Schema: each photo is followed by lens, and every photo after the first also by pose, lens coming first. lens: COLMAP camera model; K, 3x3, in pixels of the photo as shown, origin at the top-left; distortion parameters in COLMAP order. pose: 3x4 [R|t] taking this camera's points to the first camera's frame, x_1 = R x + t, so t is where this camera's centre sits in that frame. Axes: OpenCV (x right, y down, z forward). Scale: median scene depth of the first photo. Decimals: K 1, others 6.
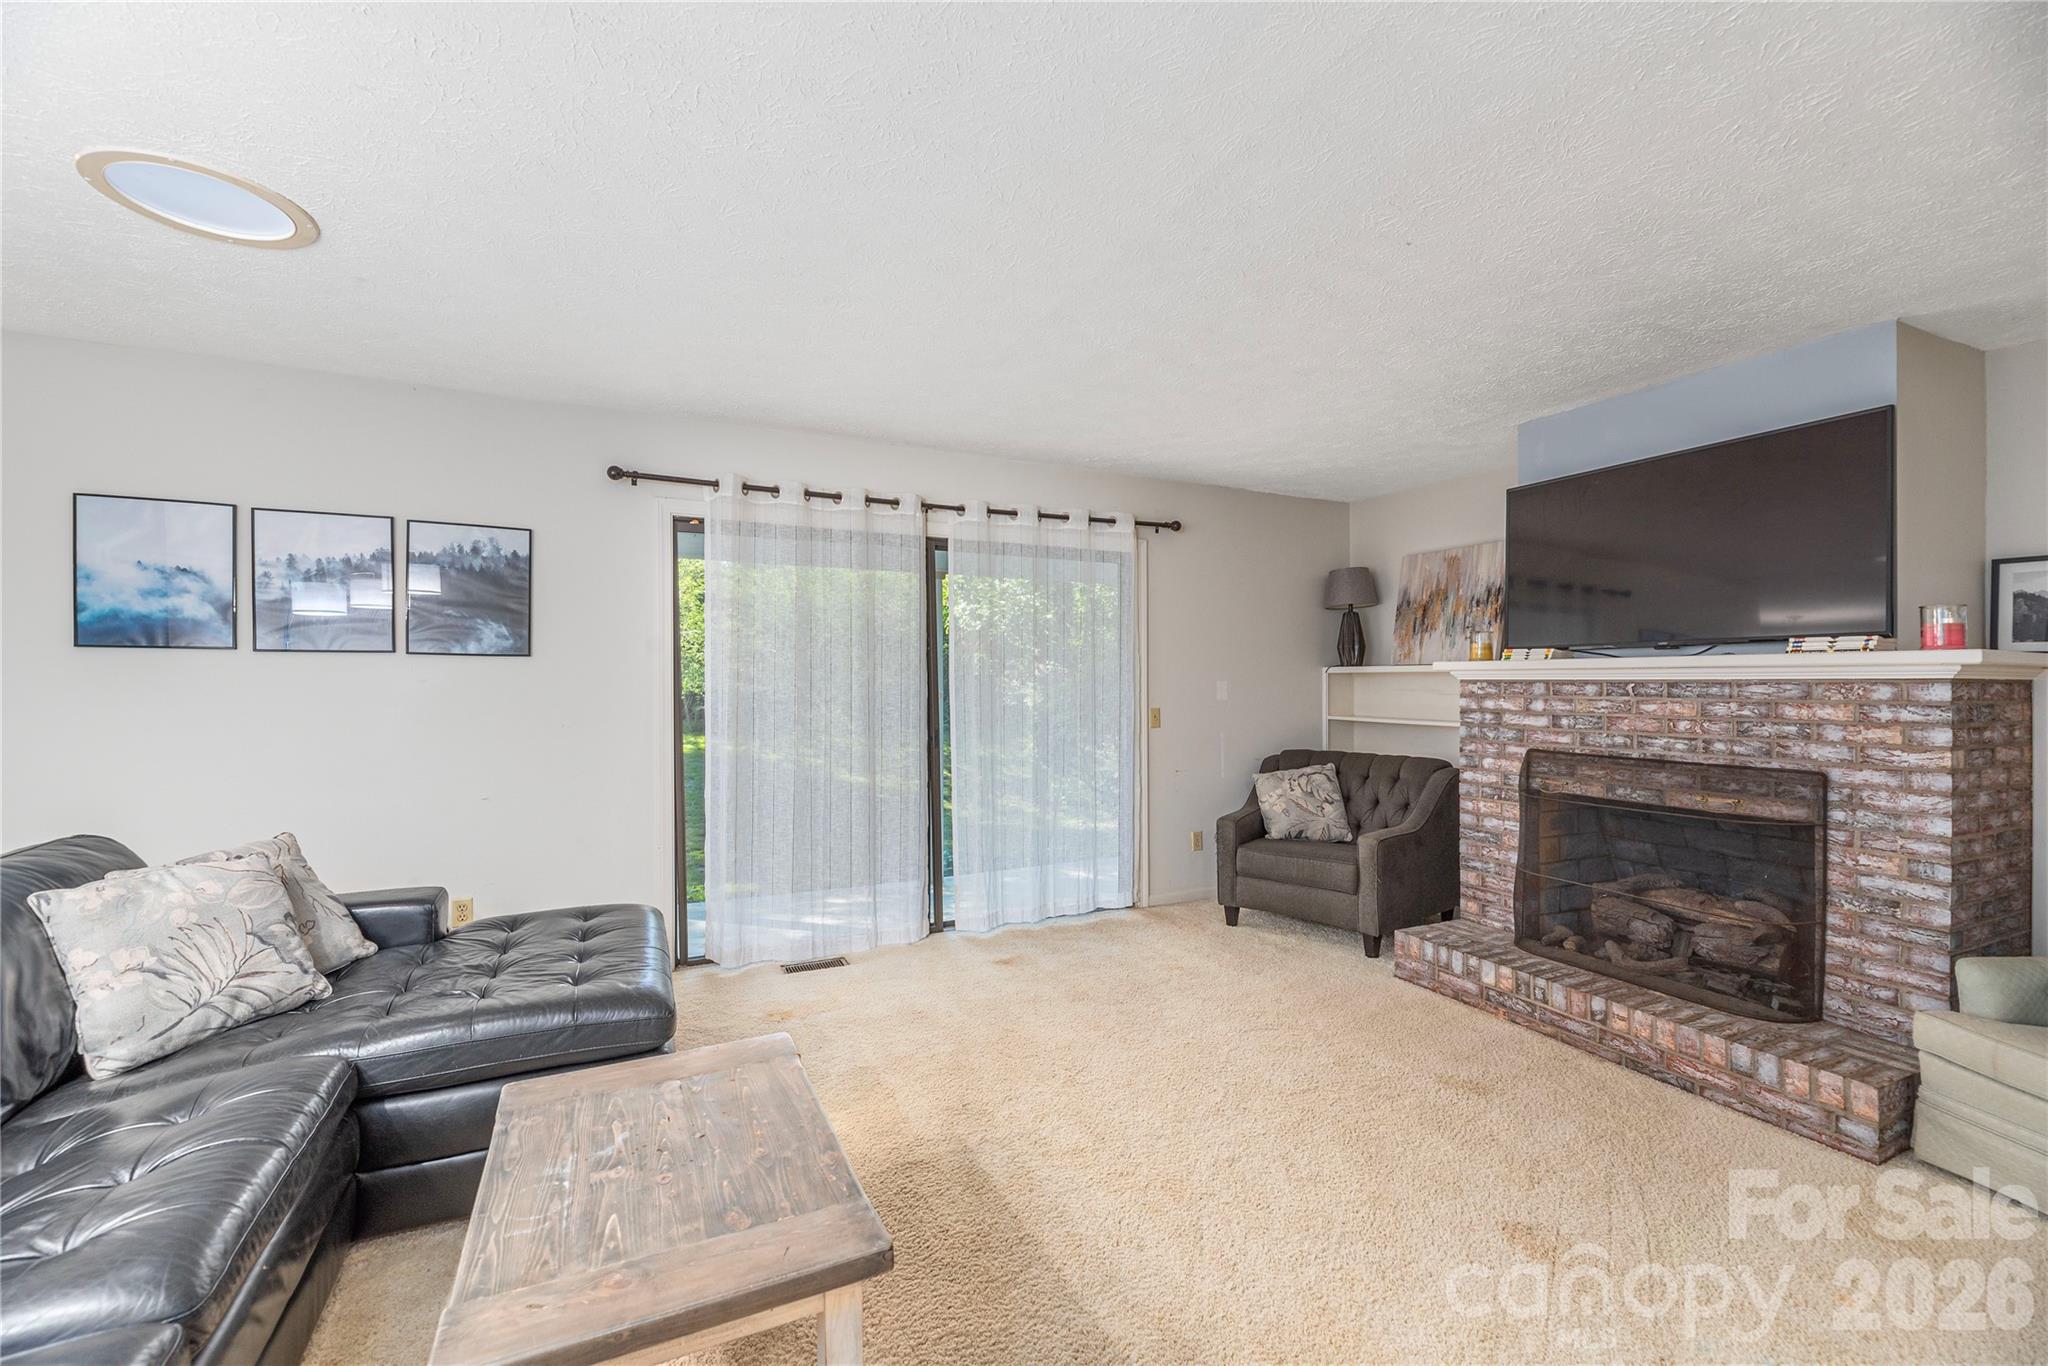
lens RADIAL K [[837.6, 0, 1024.9], [0, 837.6, 683.9], [0, 0, 1]] dist [-0.000704, -0.000078]
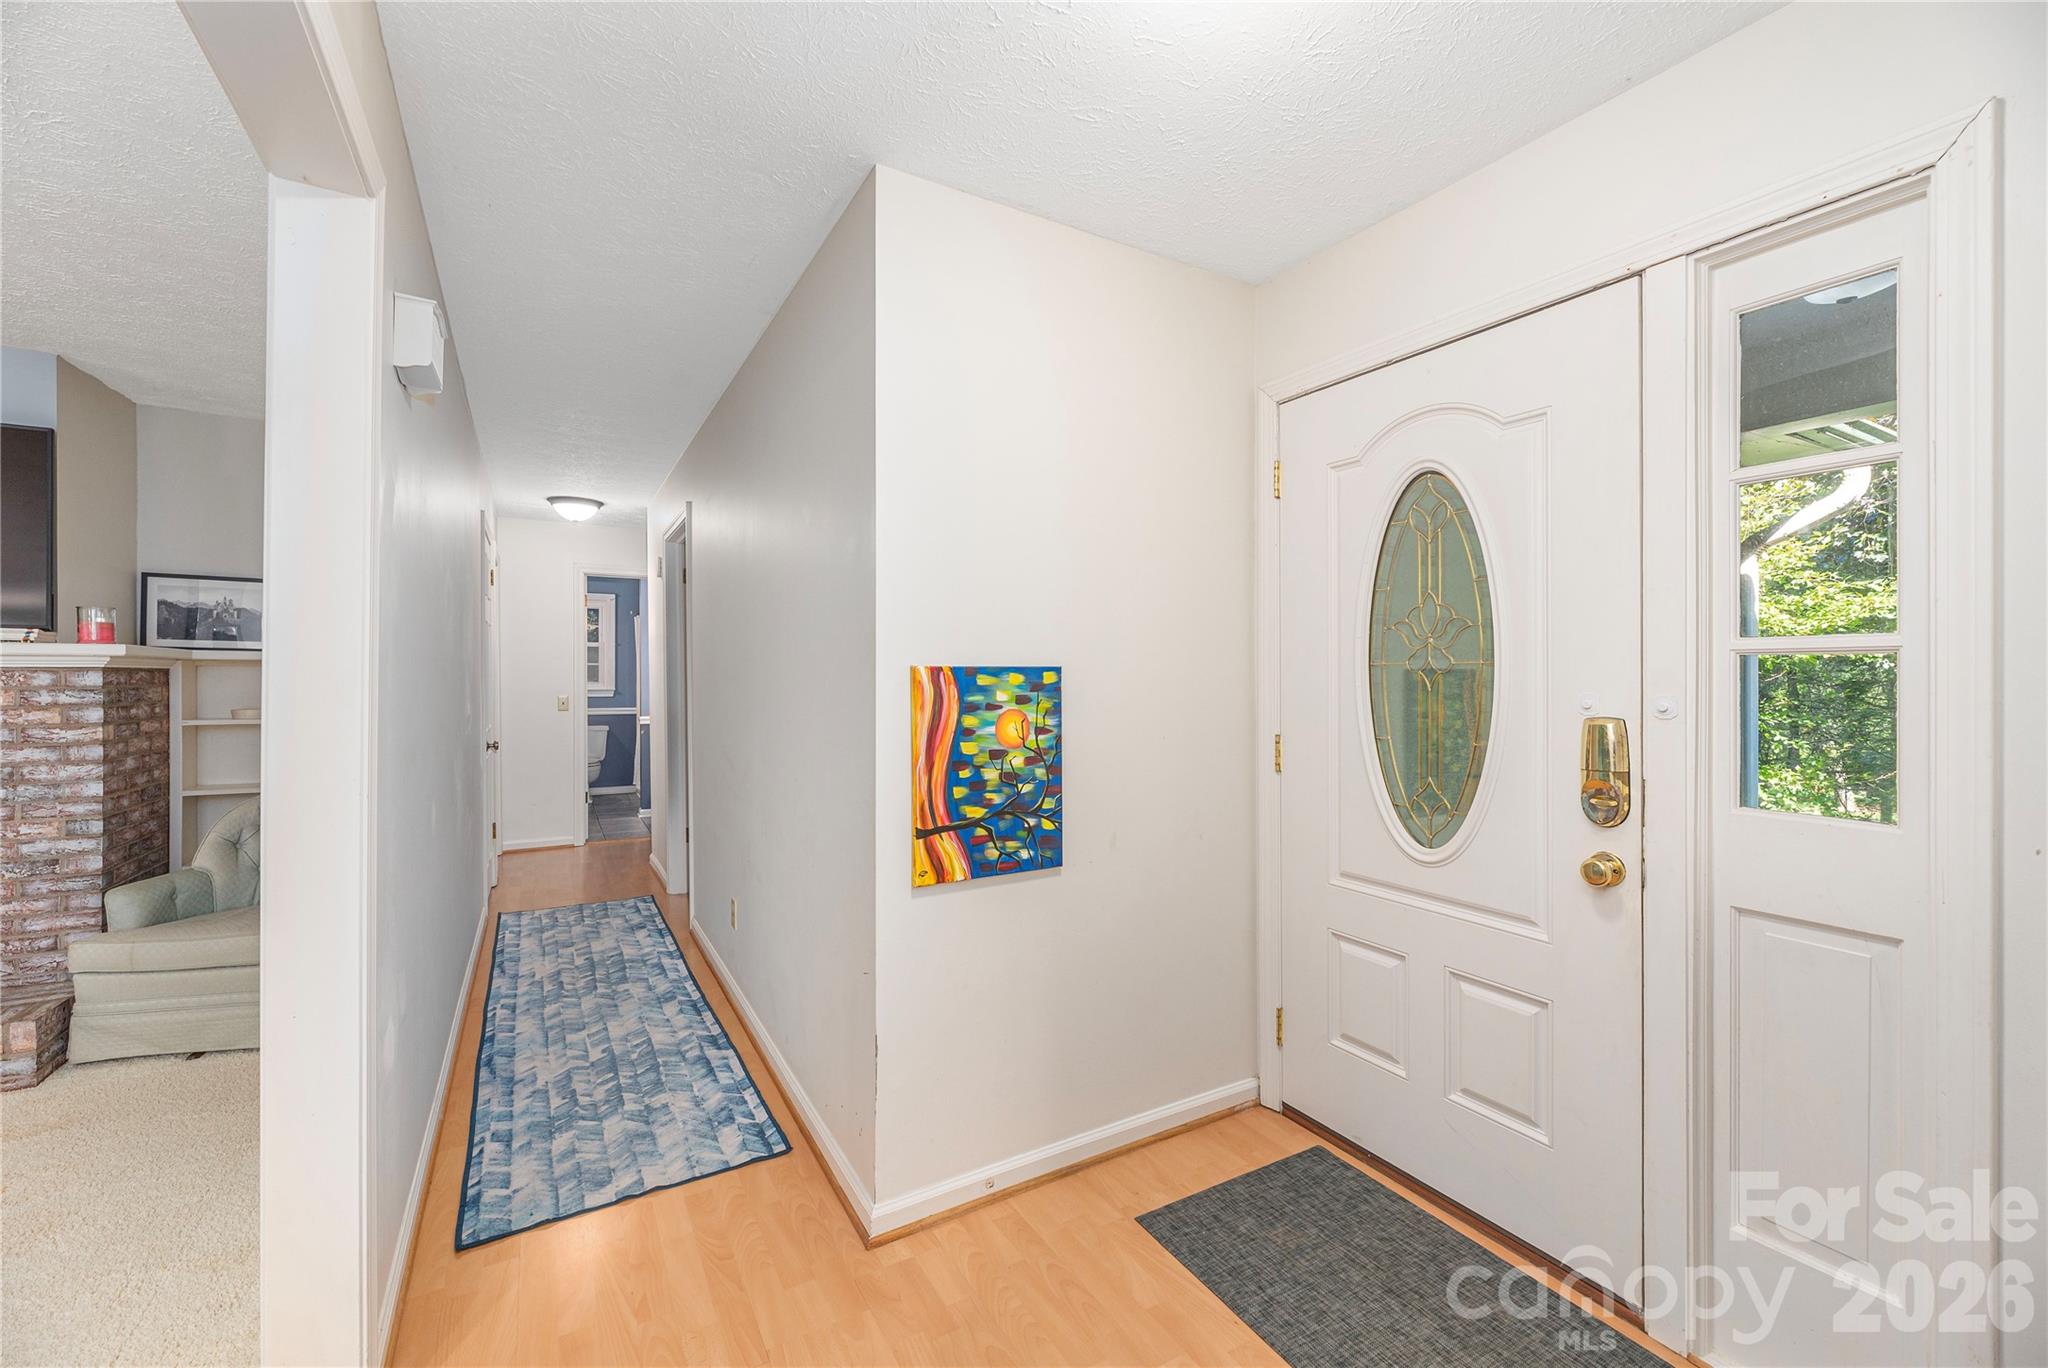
lens RADIAL K [[837.6, 0, 1031.3], [0, 837.6, 669.9], [0, 0, 1]] dist [-0.000704, -0.000078]
pose [[-0.078692, 0.001961, 0.996897, -0.212568], [0.002918, 0.999994, -0.001737, 0.003533], [-0.996895, 0.002772, -0.078697, -0.247485]]
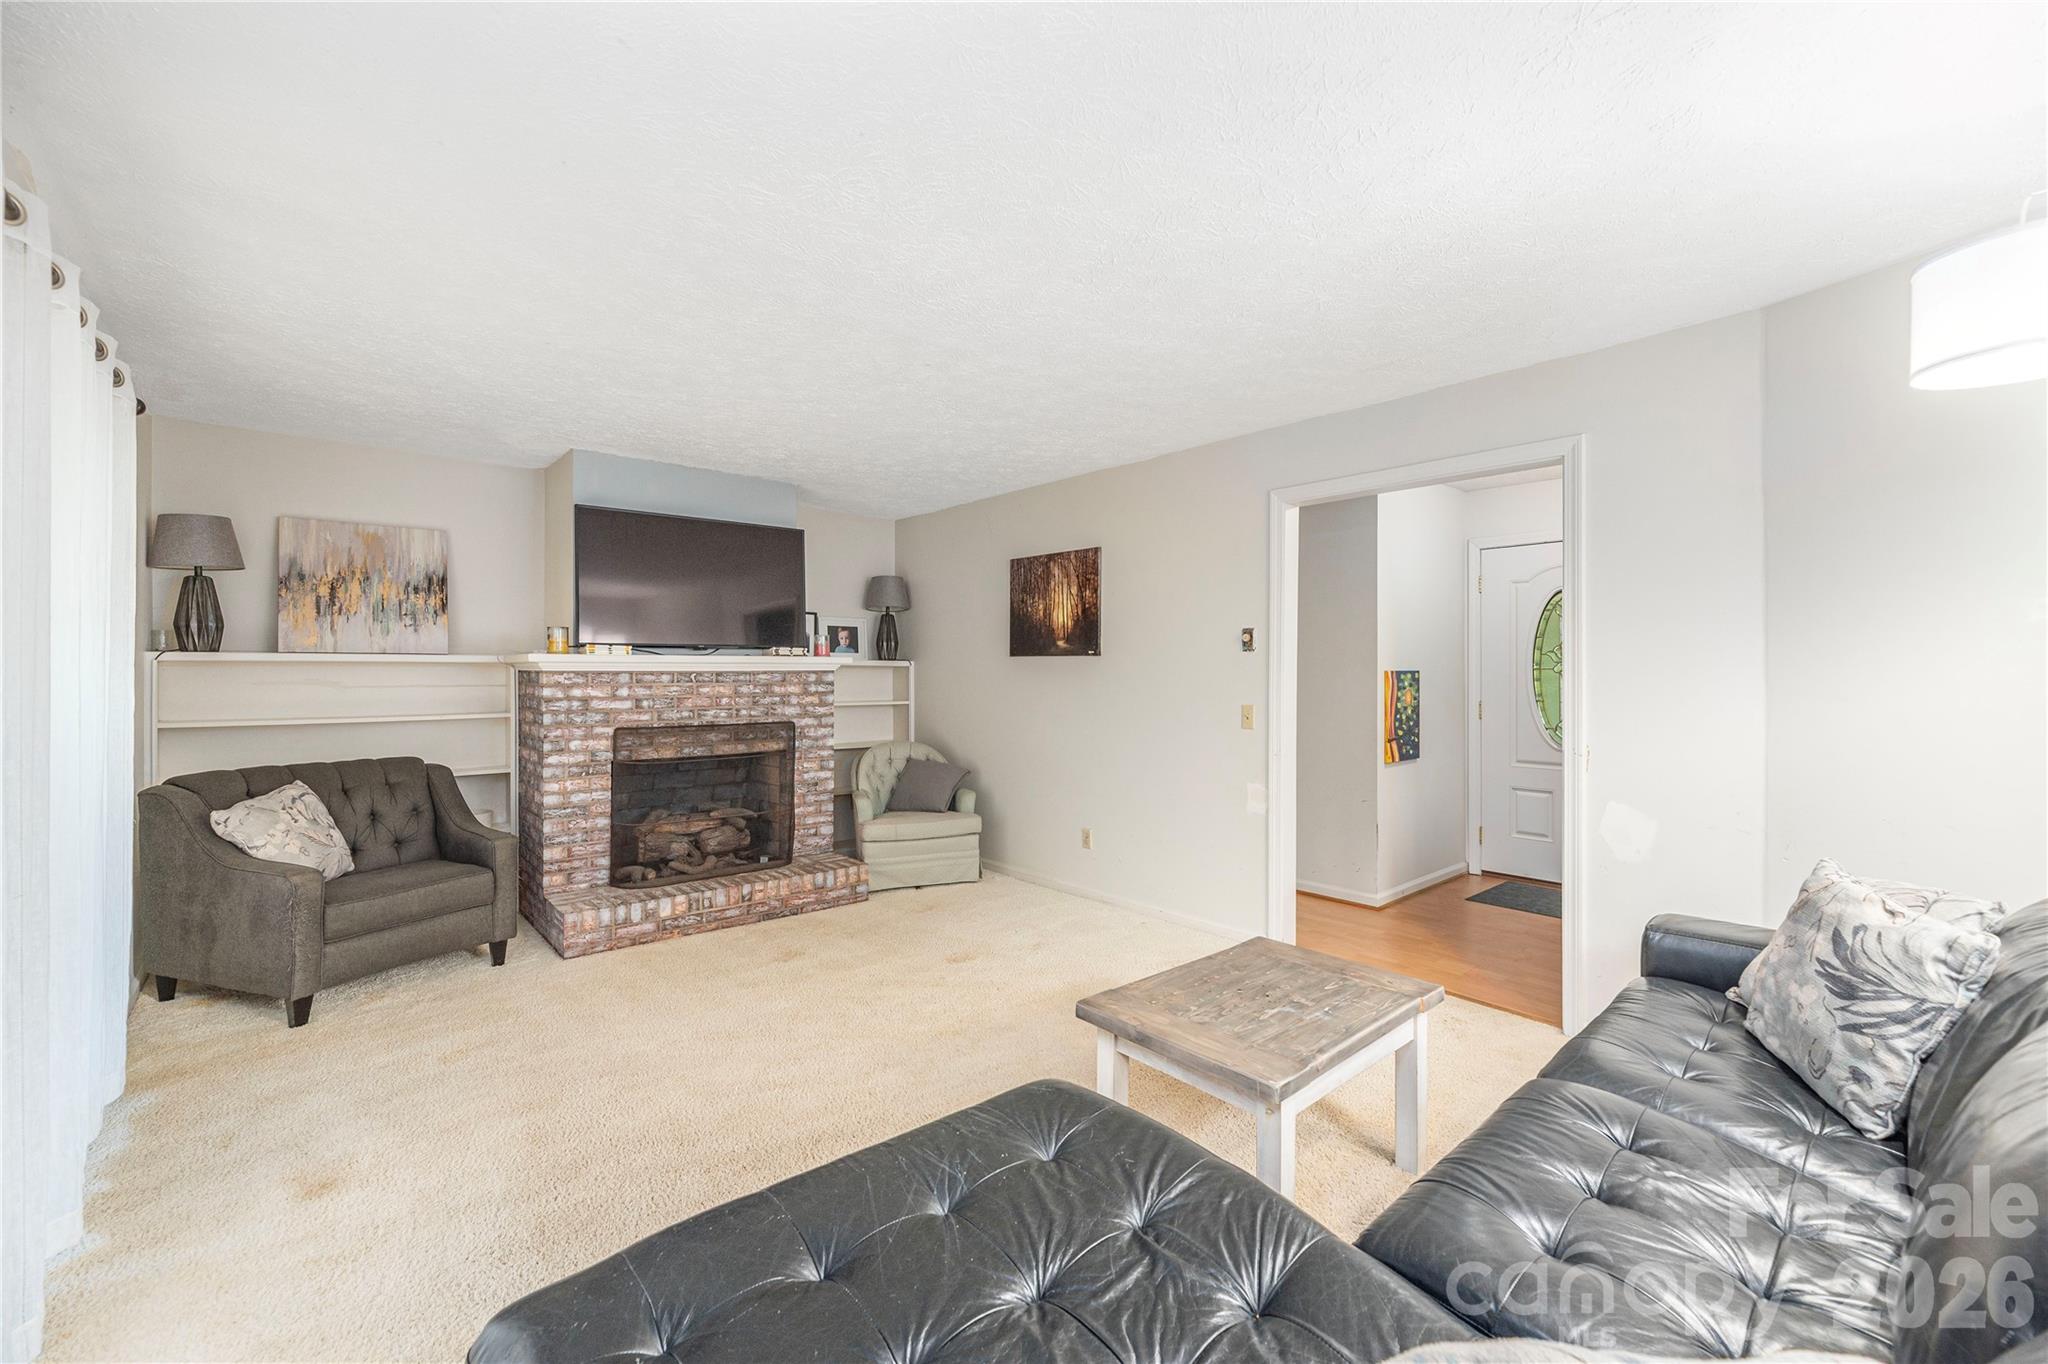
lens RADIAL K [[837.6, 0, 1028.9], [0, 837.6, 672.1], [0, 0, 1]] dist [-0.000704, -0.000078]
pose [[-0.267237, -0.001932, 0.963629, -0.976646], [0.003454, 0.999990, 0.002963, -0.006476], [-0.963625, 0.004120, -0.267227, 1.010138]]
